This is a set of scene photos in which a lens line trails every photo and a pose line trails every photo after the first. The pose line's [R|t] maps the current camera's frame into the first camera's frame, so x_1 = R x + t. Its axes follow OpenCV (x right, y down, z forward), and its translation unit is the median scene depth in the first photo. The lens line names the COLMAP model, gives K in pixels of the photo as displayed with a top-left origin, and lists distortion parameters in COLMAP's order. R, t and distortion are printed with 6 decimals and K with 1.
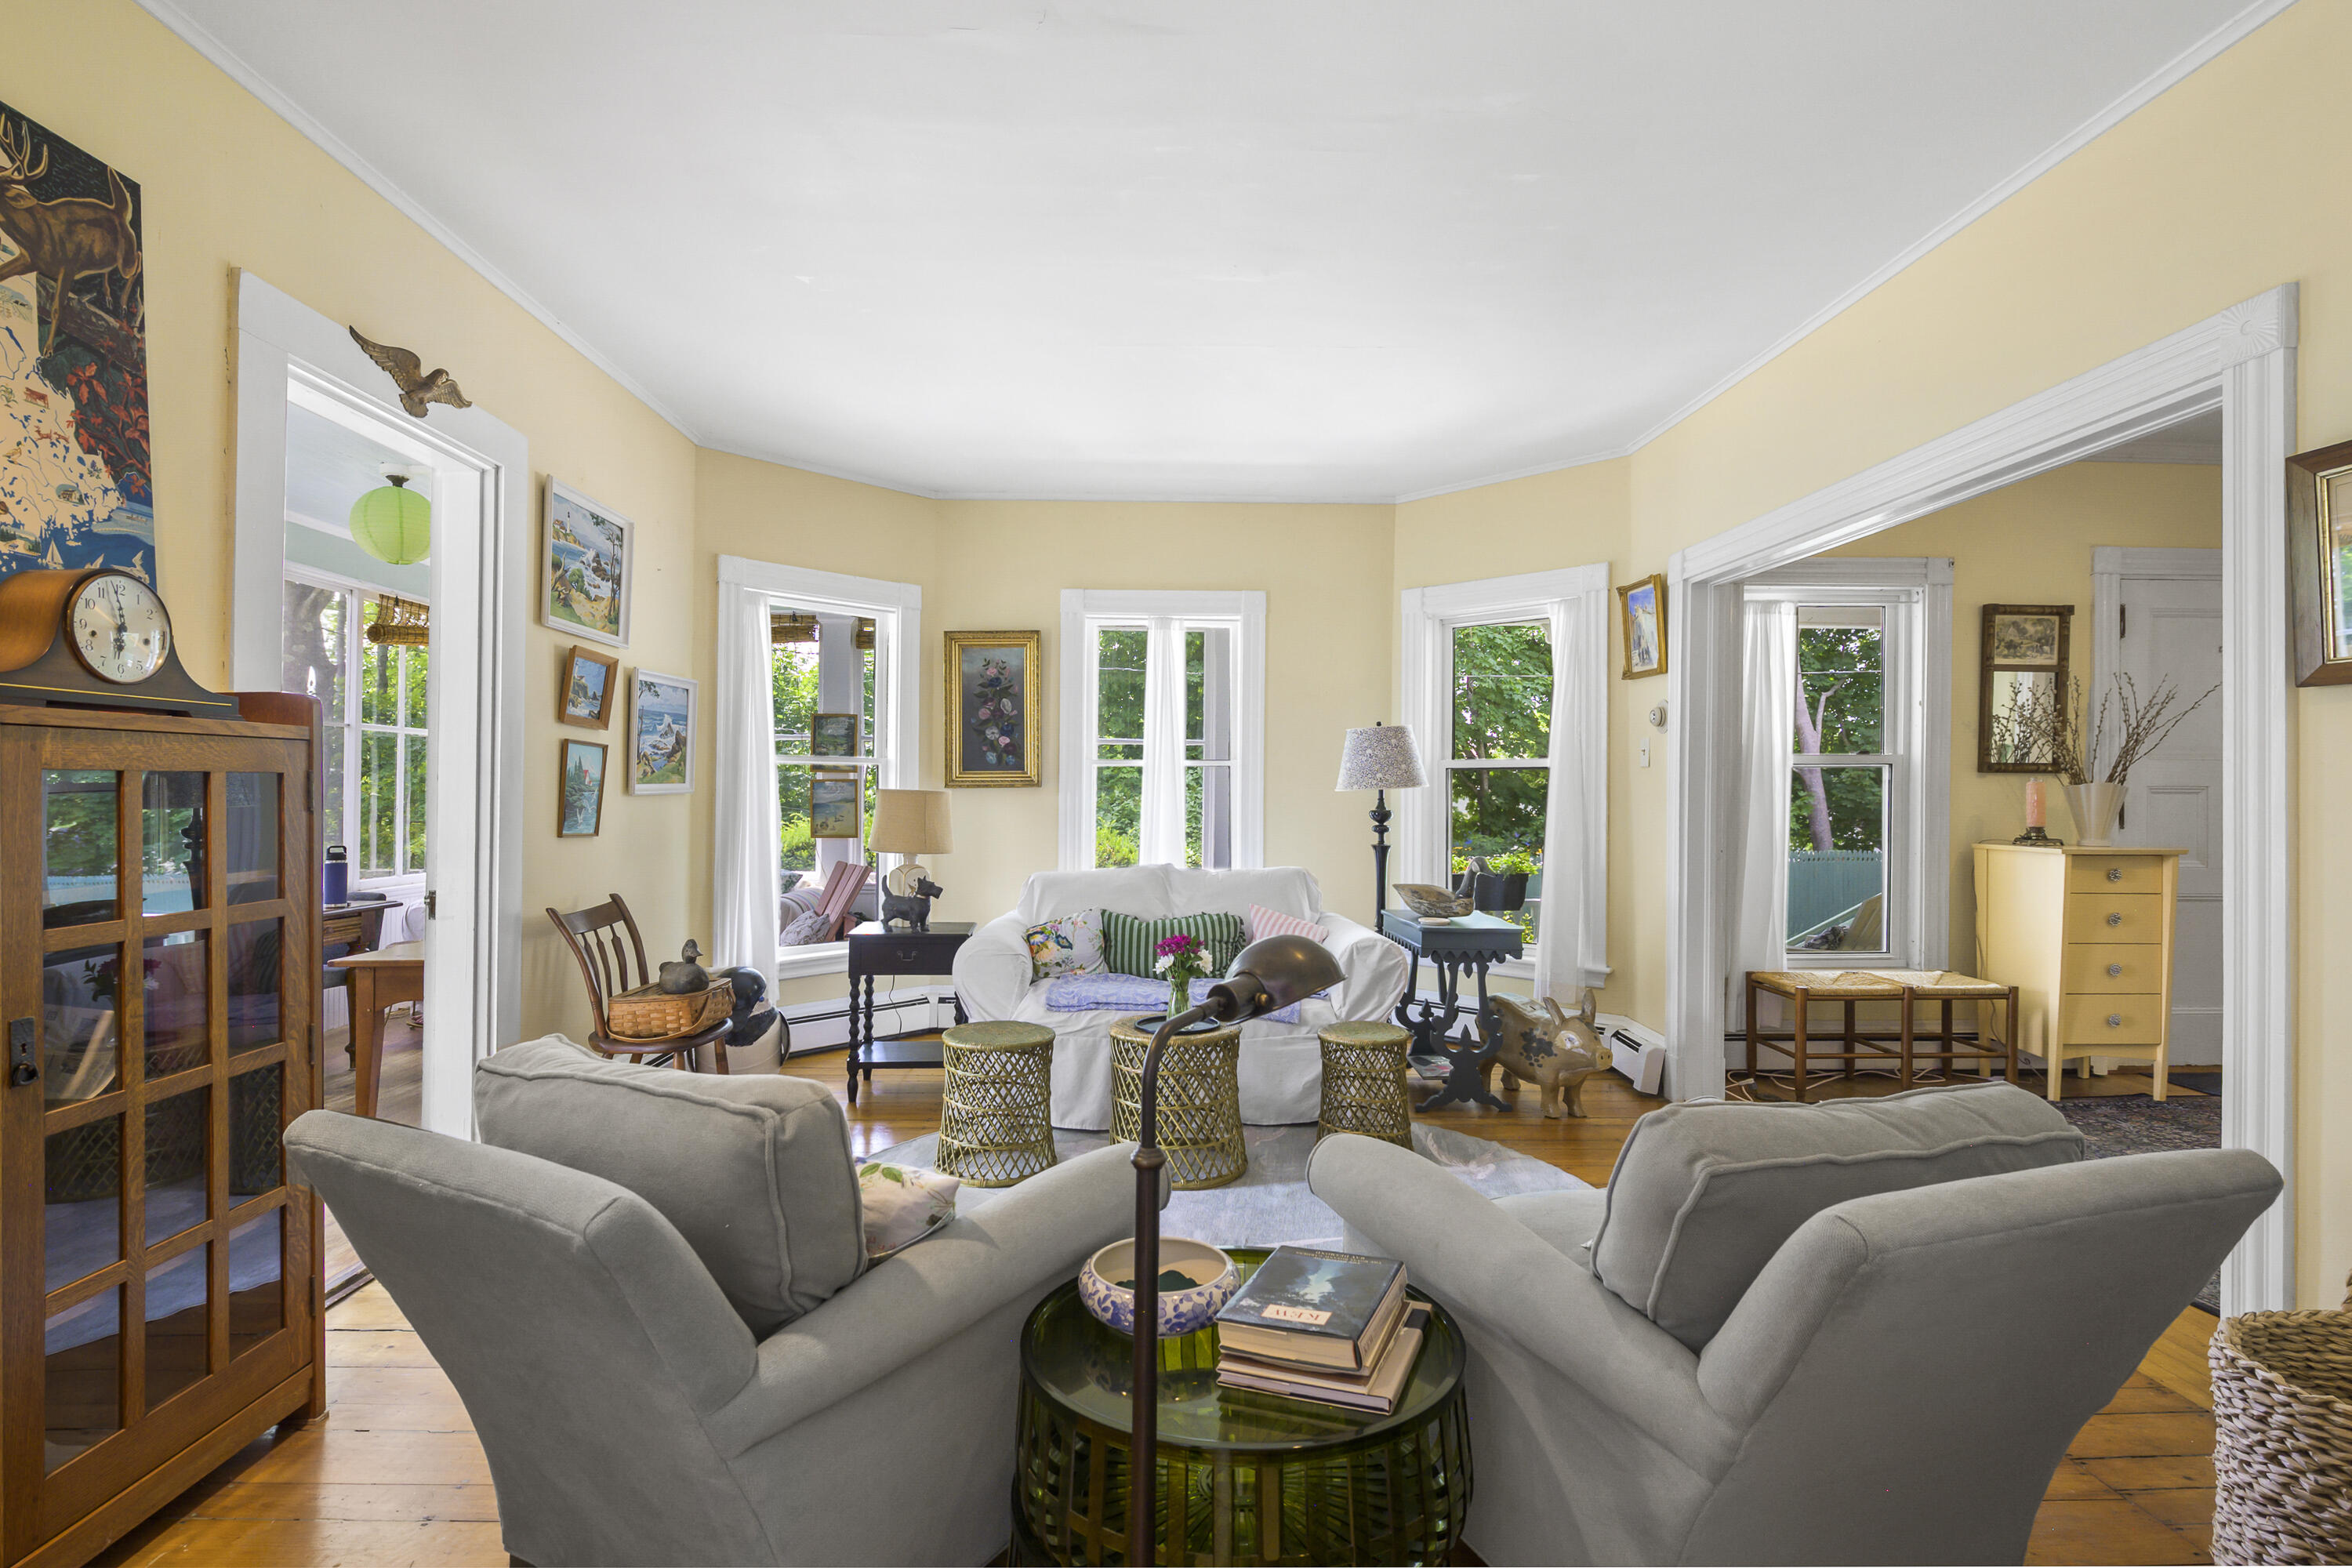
lens RADIAL K [[1082.3, 0, 1162.3], [0, 1082.3, 787.4], [0, 0, 1]] dist [-0.010348, -0.001320]
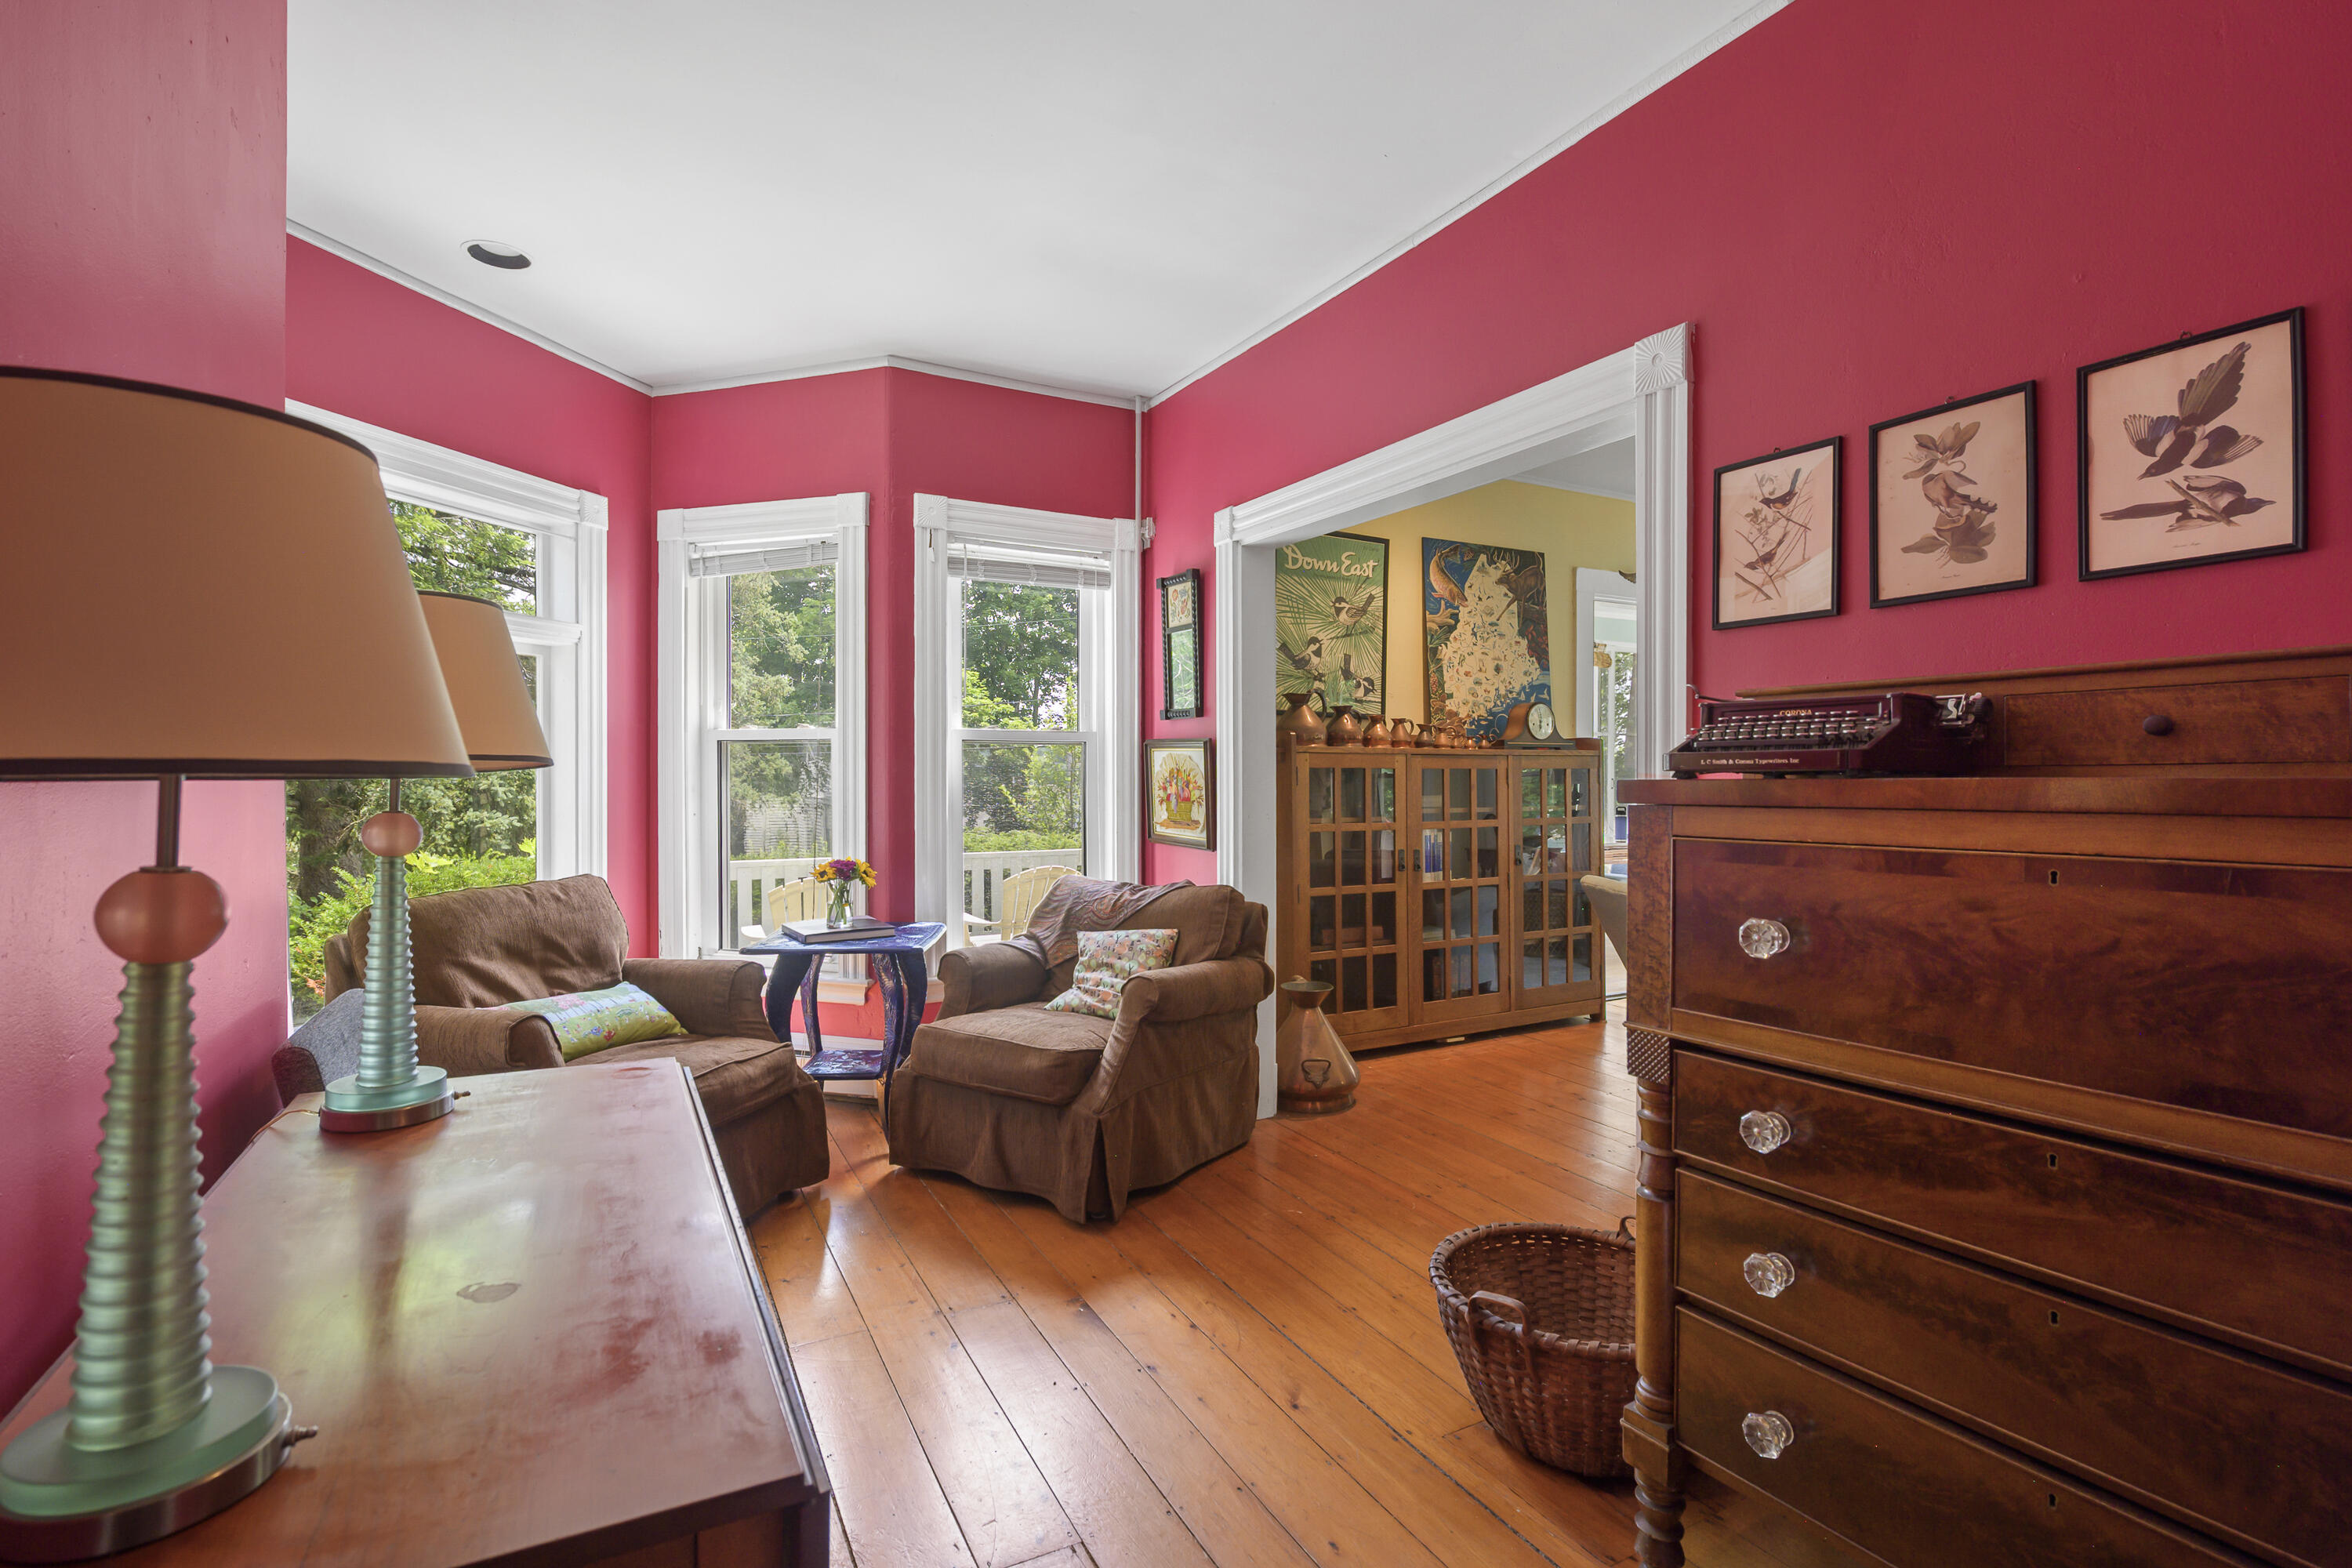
lens RADIAL K [[1082.3, 0, 1170.3], [0, 1082.3, 783.0], [0, 0, 1]] dist [-0.010348, -0.001320]
pose [[0.446478, -0.006866, -0.894768, 1.149810], [0.006373, 0.999970, -0.004493, 0.027290], [0.894772, -0.003697, 0.446508, -1.158690]]
